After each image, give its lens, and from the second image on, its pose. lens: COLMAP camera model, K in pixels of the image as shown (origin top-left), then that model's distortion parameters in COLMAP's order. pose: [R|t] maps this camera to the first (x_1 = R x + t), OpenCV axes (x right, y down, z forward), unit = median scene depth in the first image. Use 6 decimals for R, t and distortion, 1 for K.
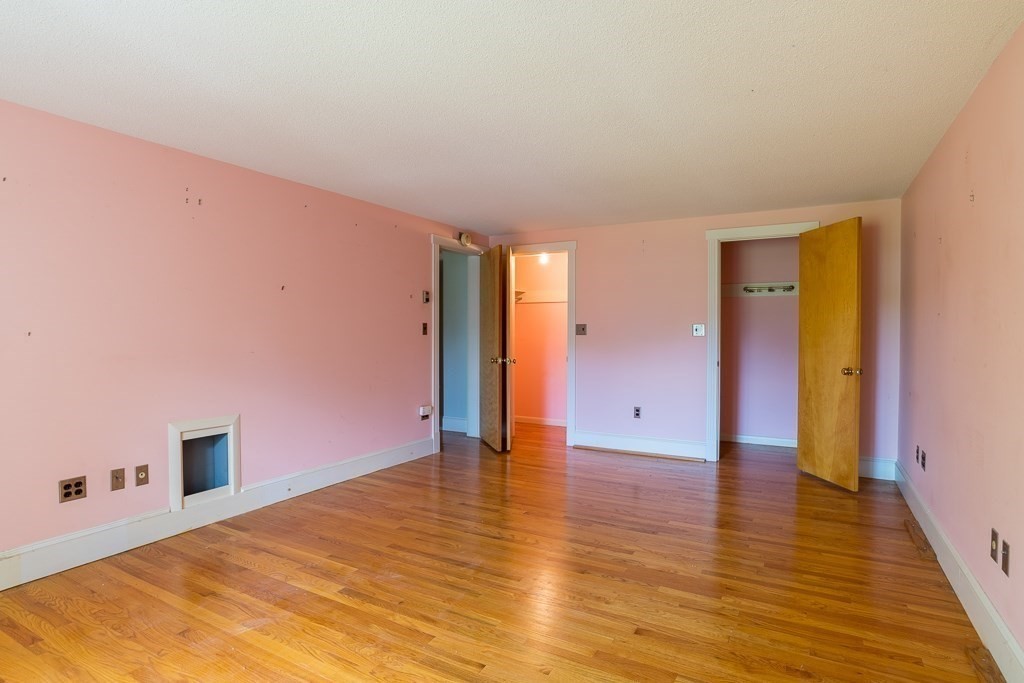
lens RADIAL K [[544.5, 0, 512.0], [0, 544.5, 341.5], [0, 0, 1]] dist [-0.025863, 0.000690]
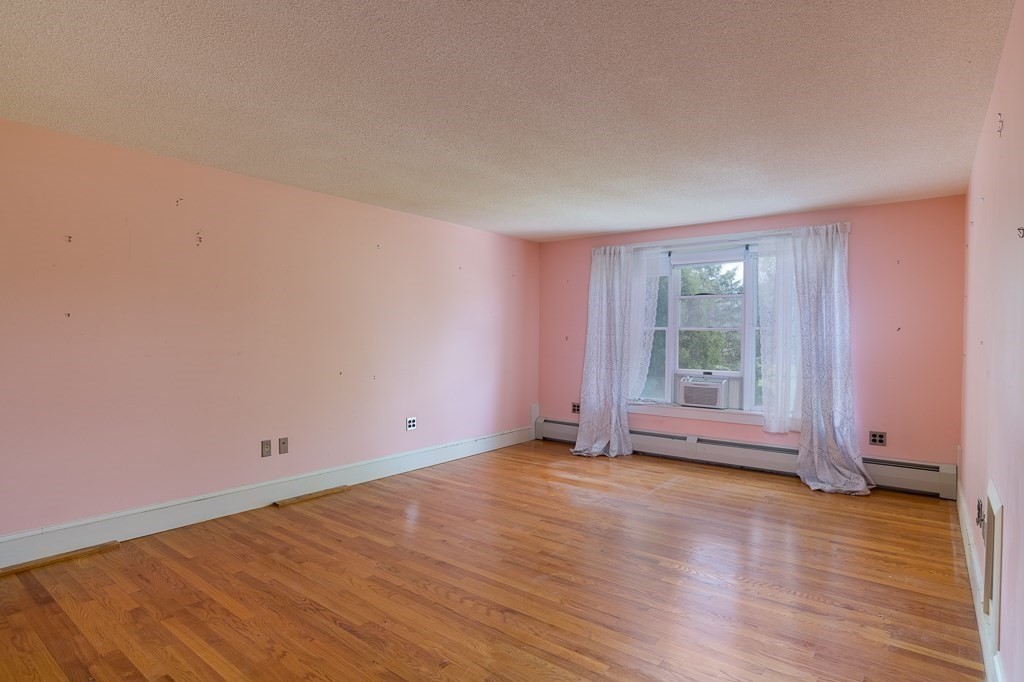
lens RADIAL K [[544.5, 0, 512.0], [0, 544.5, 341.0], [0, 0, 1]] dist [-0.025863, 0.000690]
pose [[-0.989440, -0.006766, 0.144783, -0.162342], [-0.002434, 0.999545, 0.030076, -0.041604], [-0.144920, 0.029406, -0.989006, 2.050819]]
